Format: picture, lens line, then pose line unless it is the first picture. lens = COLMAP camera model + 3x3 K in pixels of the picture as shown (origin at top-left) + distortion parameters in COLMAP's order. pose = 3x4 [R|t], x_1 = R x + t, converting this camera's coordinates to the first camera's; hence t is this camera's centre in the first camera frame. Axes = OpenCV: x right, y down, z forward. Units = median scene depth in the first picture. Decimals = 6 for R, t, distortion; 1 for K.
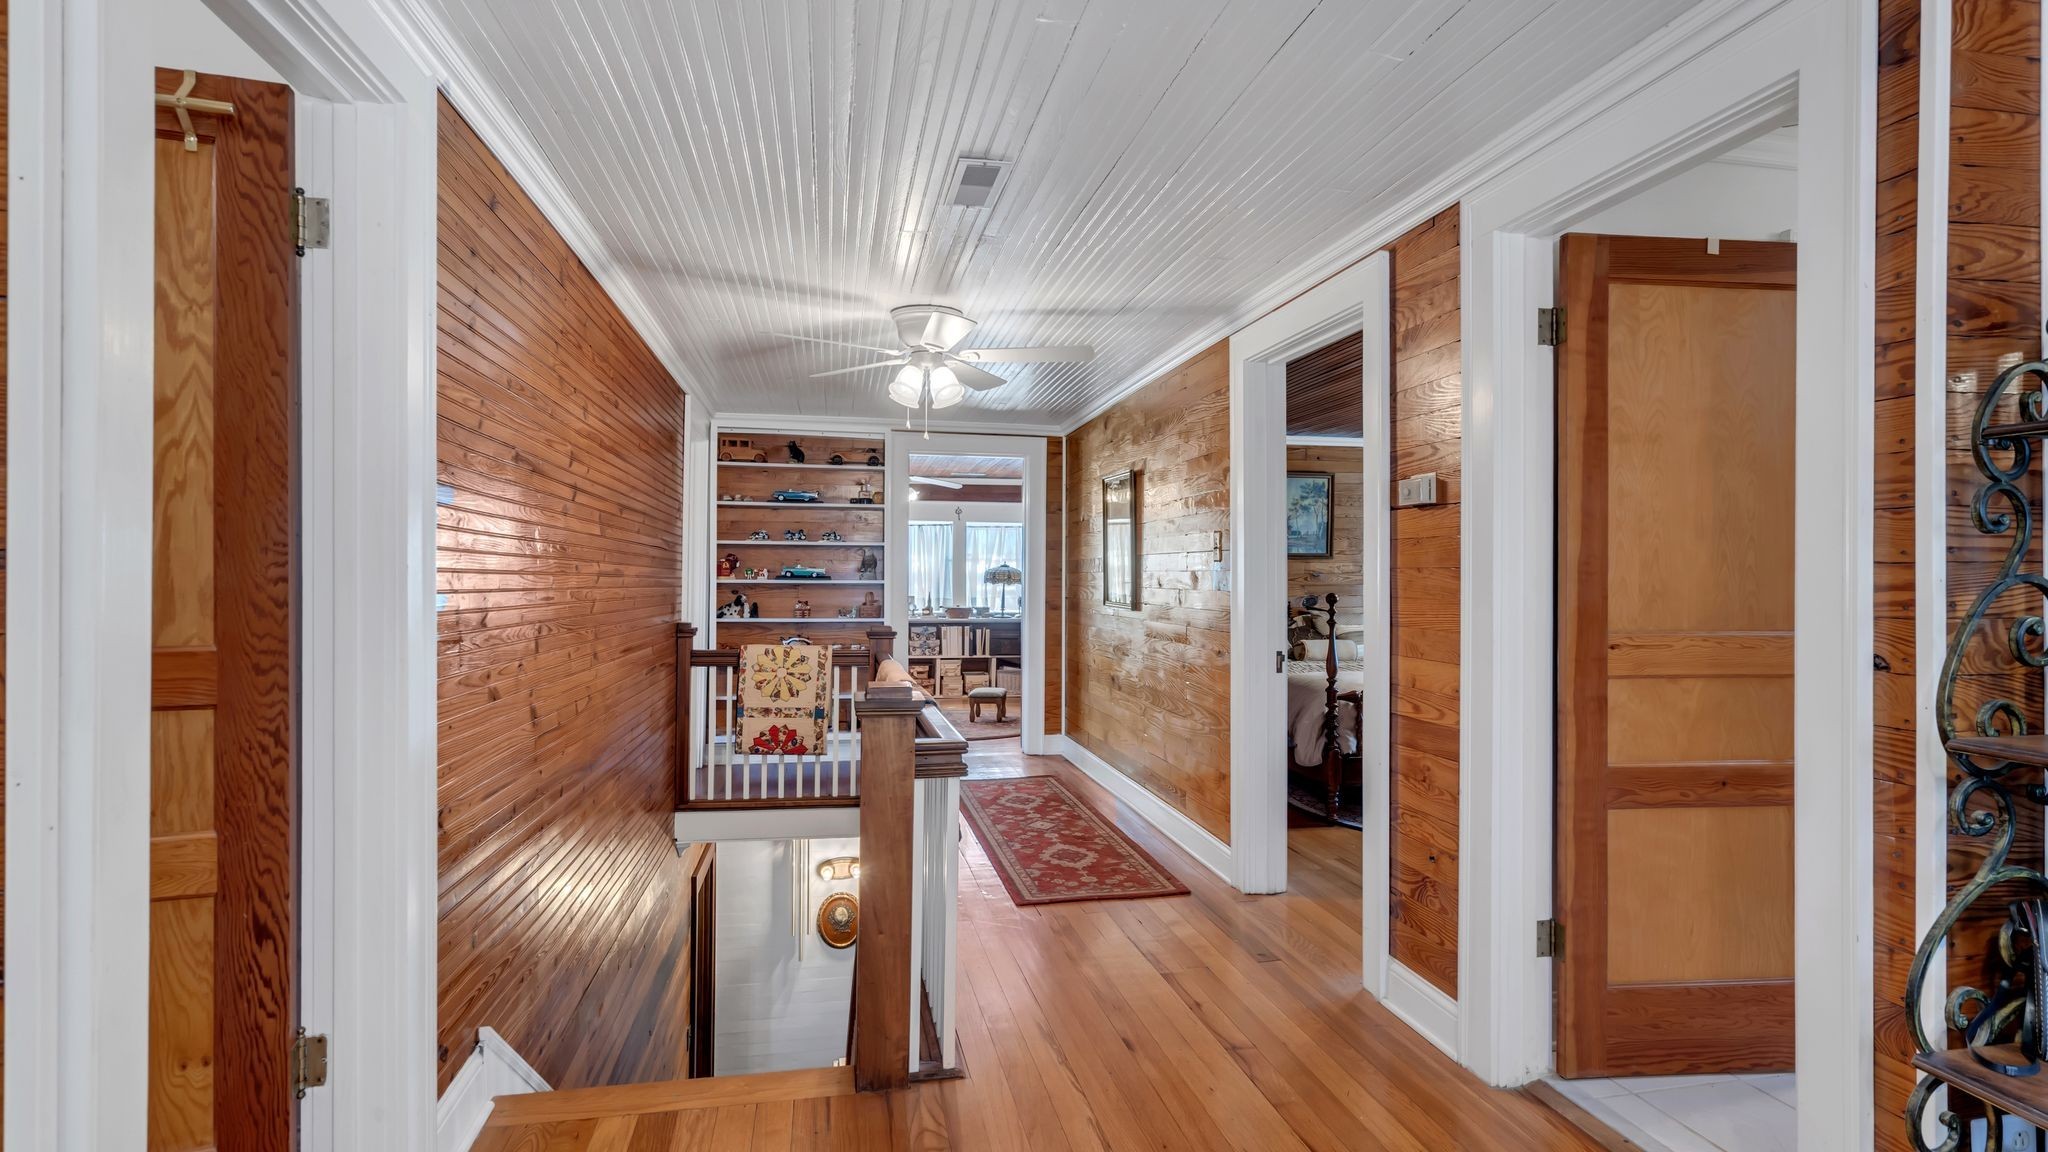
lens RADIAL K [[957.3, 0, 1022.6], [0, 957.3, 574.9], [0, 0, 1]] dist [0.003614, 0.000699]
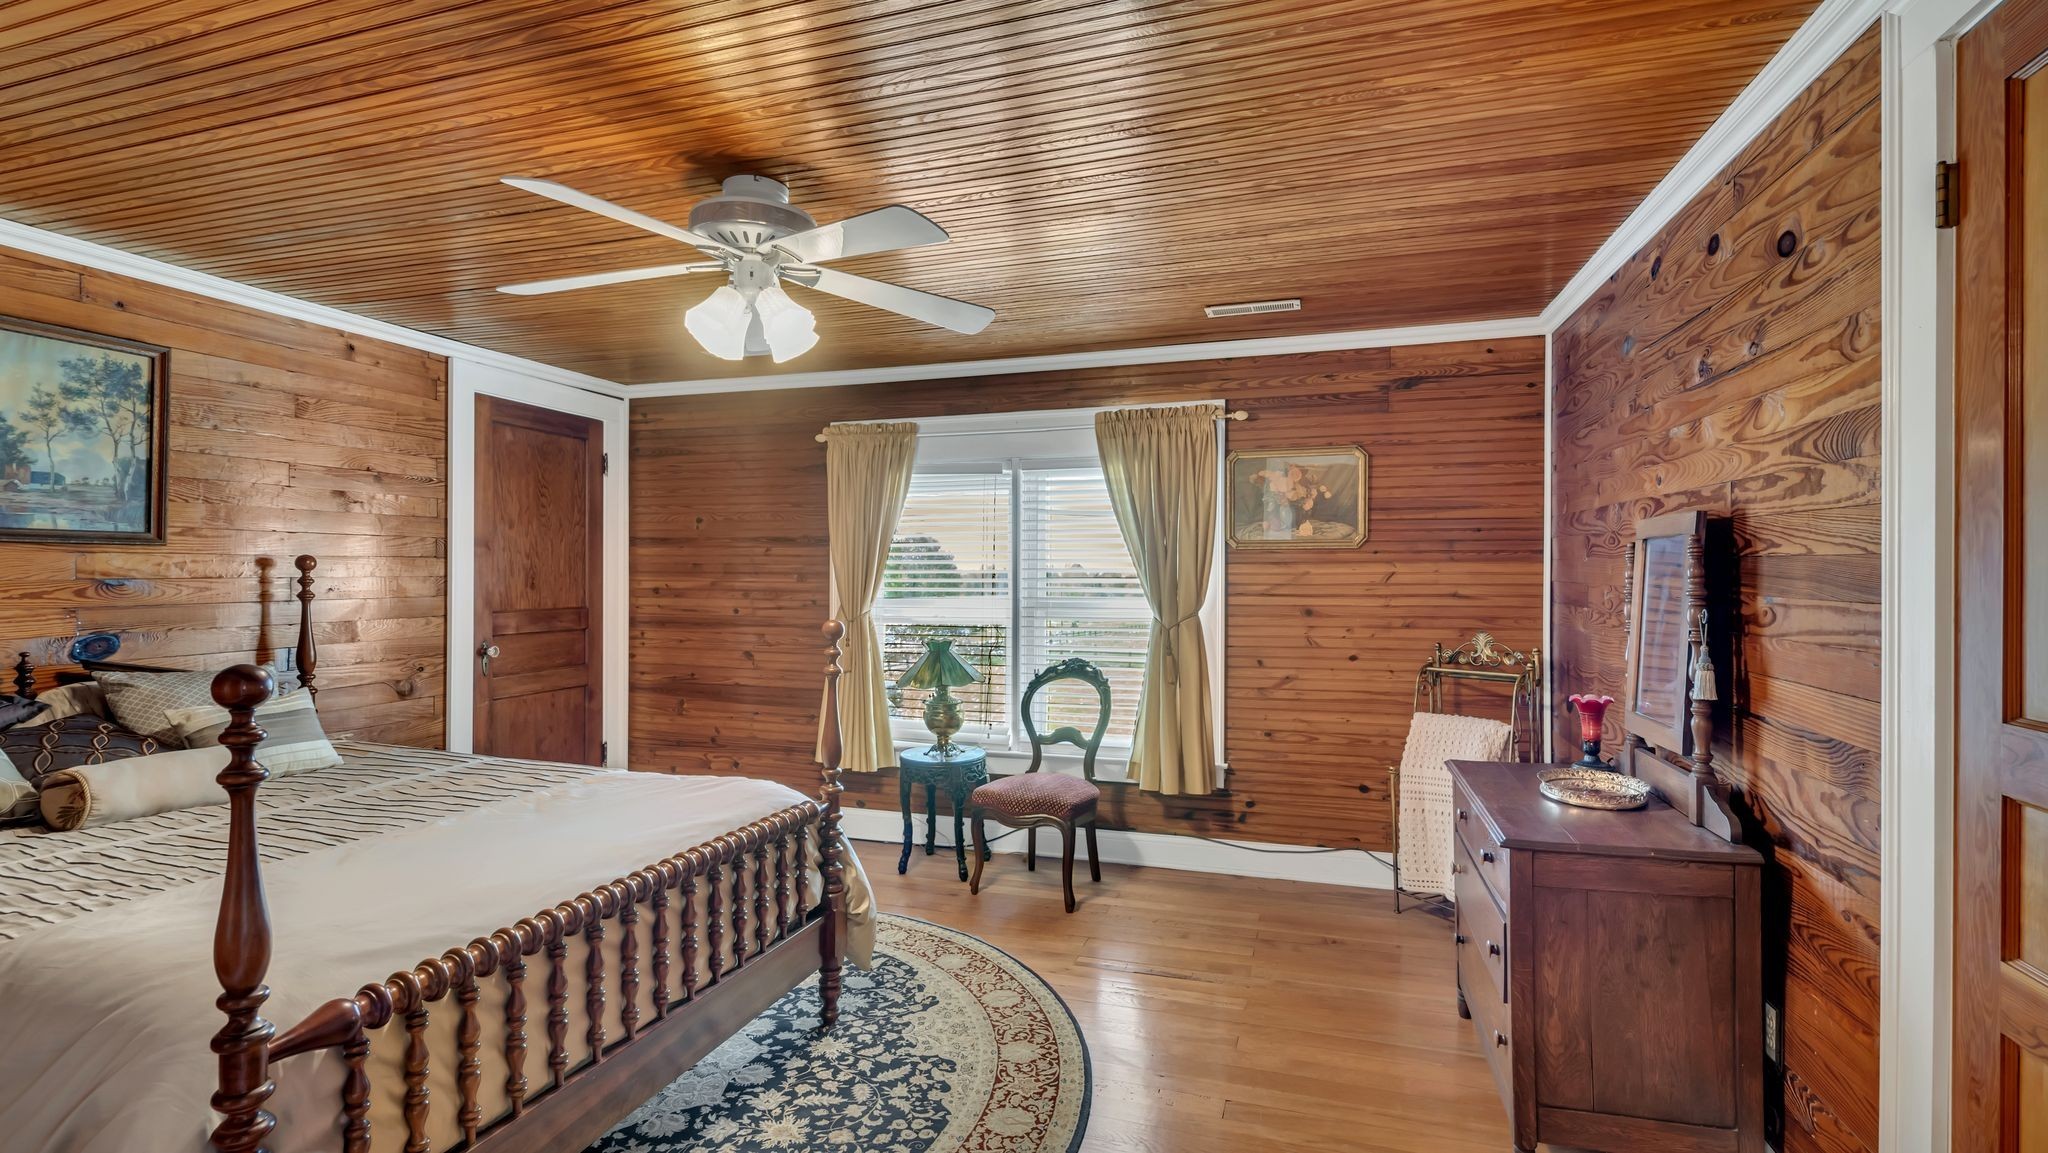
lens RADIAL K [[957.3, 0, 1020.8], [0, 957.3, 574.3], [0, 0, 1]] dist [0.003614, 0.000699]
pose [[0.477856, 0.001378, 0.878437, 0.169609], [0.001086, 0.999997, -0.002160, -0.002933], [-0.878438, 0.001987, 0.477853, 0.601535]]
